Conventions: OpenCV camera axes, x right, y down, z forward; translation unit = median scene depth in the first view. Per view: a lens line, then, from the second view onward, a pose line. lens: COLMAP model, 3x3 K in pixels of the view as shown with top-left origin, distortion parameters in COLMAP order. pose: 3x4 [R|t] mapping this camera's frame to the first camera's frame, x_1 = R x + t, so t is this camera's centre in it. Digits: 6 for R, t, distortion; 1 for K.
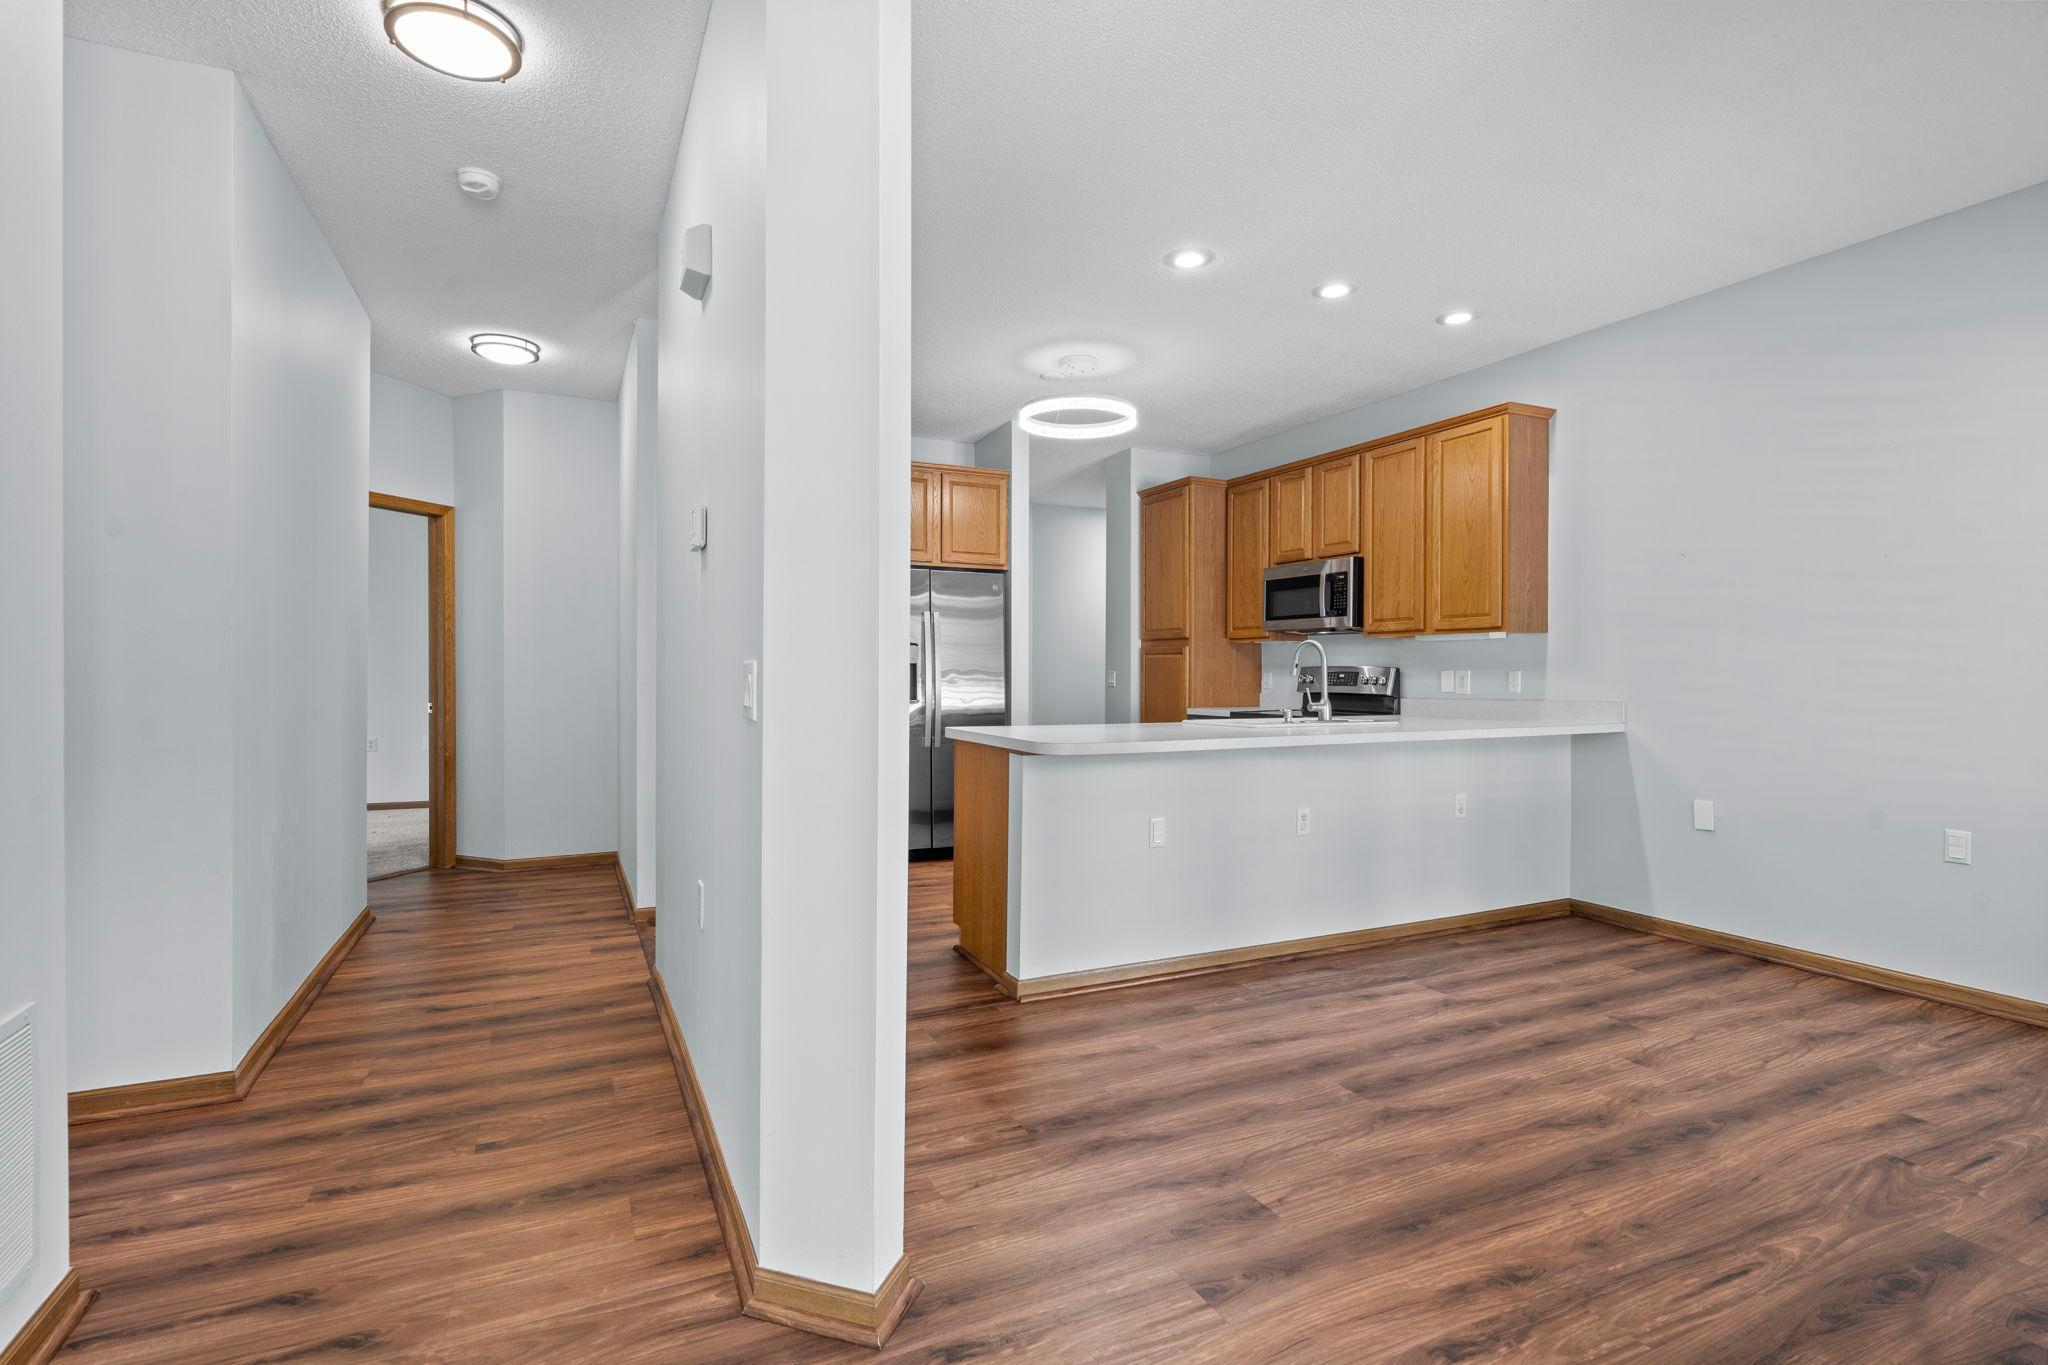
lens RADIAL K [[971.1, 0, 1024.0], [0, 971.1, 682.5], [0, 0, 1]] dist [0.002988, -0.000032]
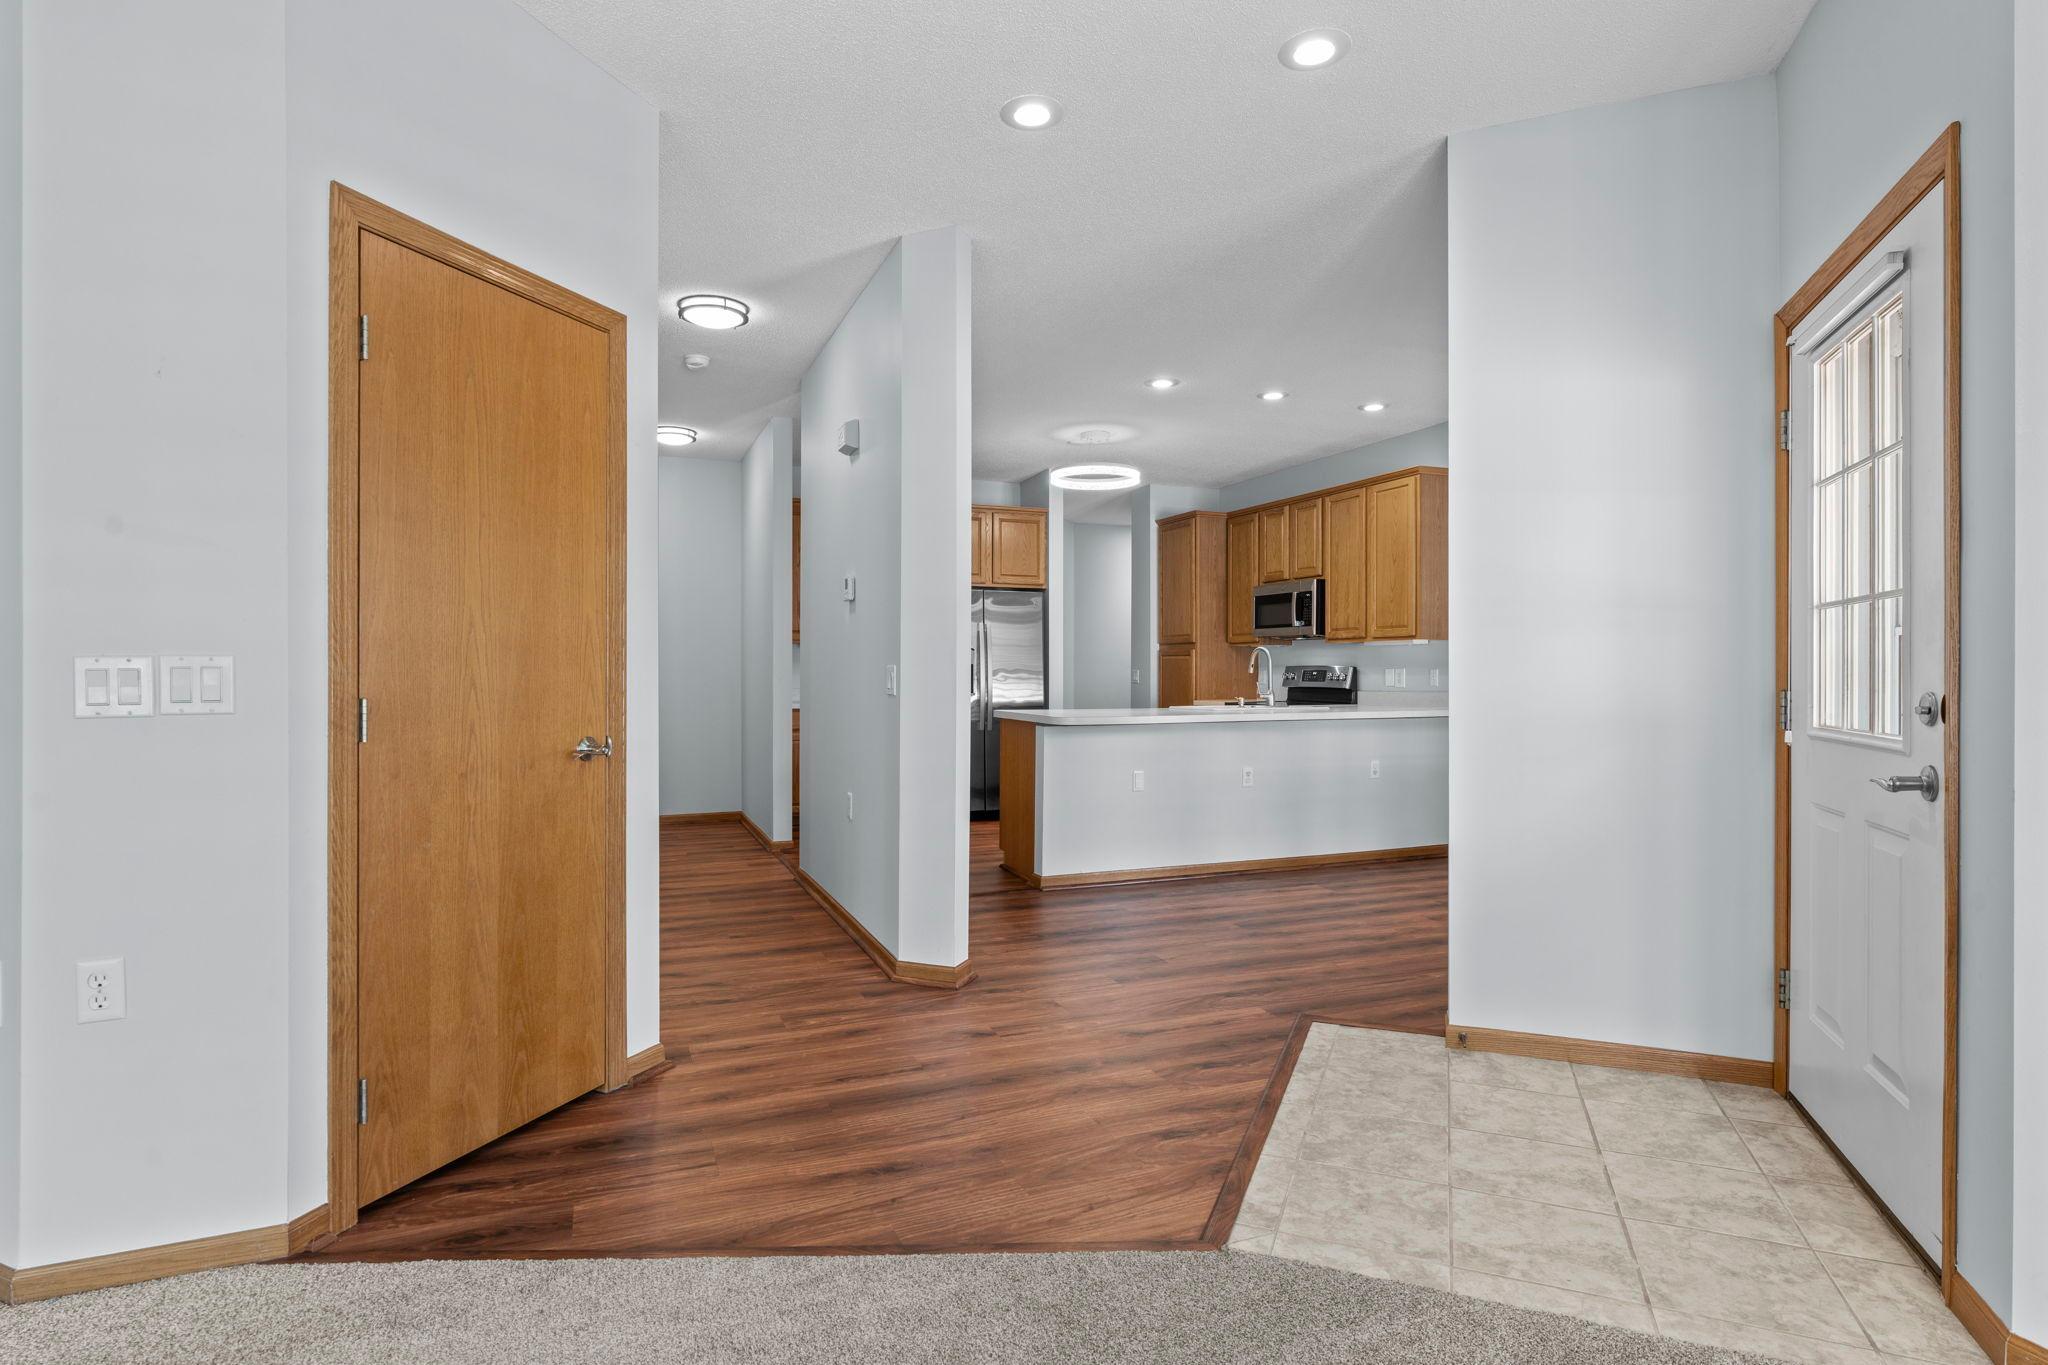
lens RADIAL K [[1082.4, 0, 1024.0], [0, 1082.4, 682.5], [0, 0, 1]] dist [-0.003573, 0.001081]
pose [[0.998083, -0.001996, -0.061850, 0.045749], [0.001981, 0.999998, -0.000311, 0.004889], [0.061851, 0.000188, 0.998085, -0.431880]]
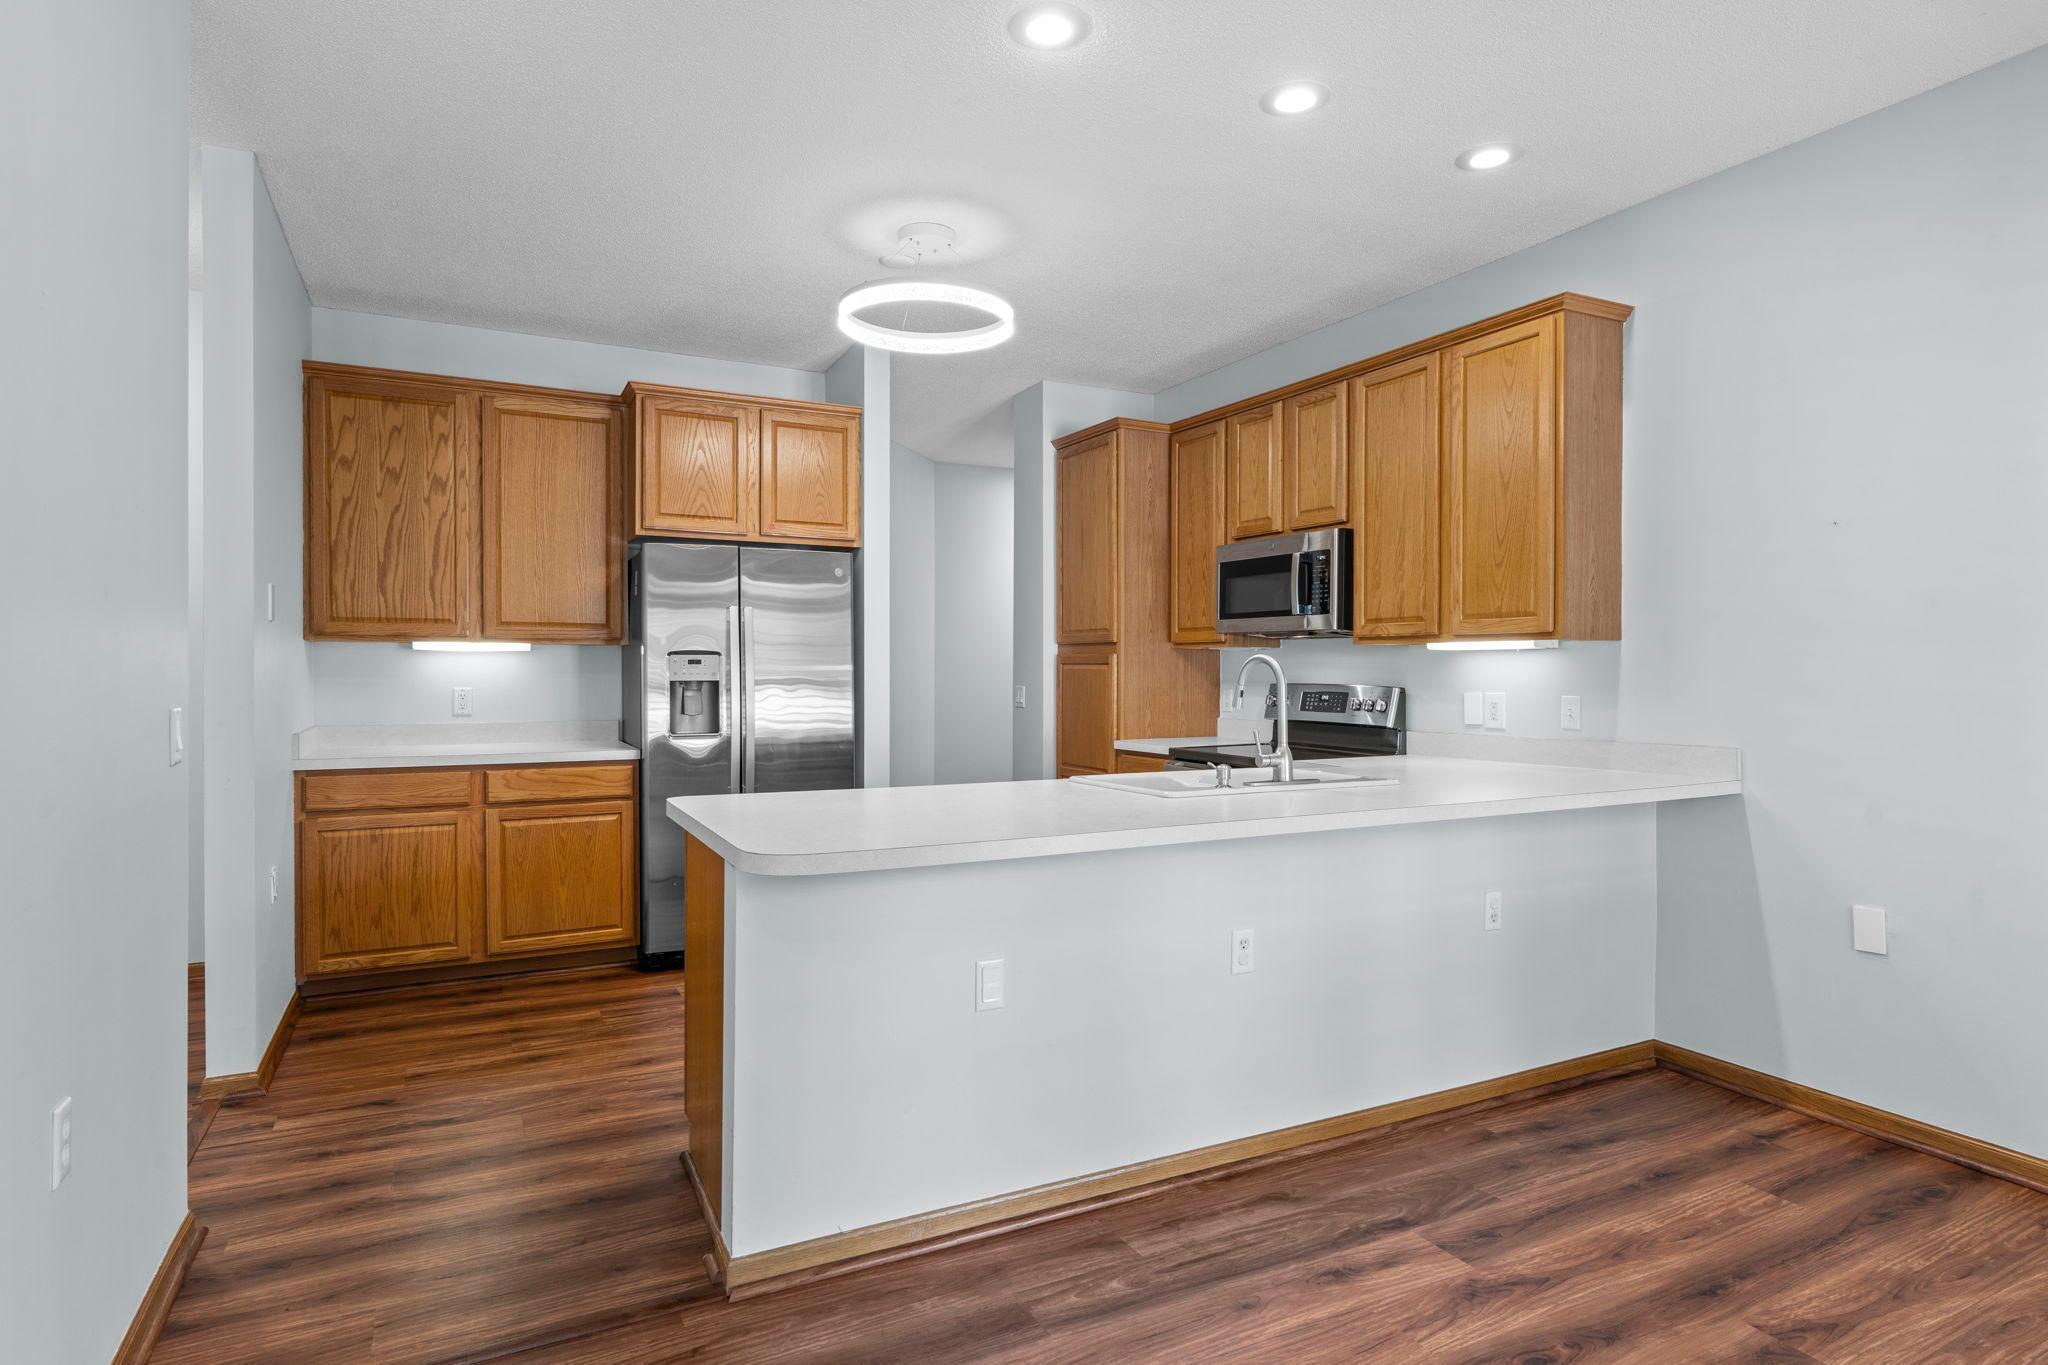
lens RADIAL K [[1082.4, 0, 1024.0], [0, 1082.4, 682.5], [0, 0, 1]] dist [-0.003573, 0.001081]
pose [[0.999821, -0.000925, 0.018898, 0.100302], [0.000855, 0.999993, 0.003756, -0.022563], [-0.018902, -0.003739, 0.999814, 0.232887]]
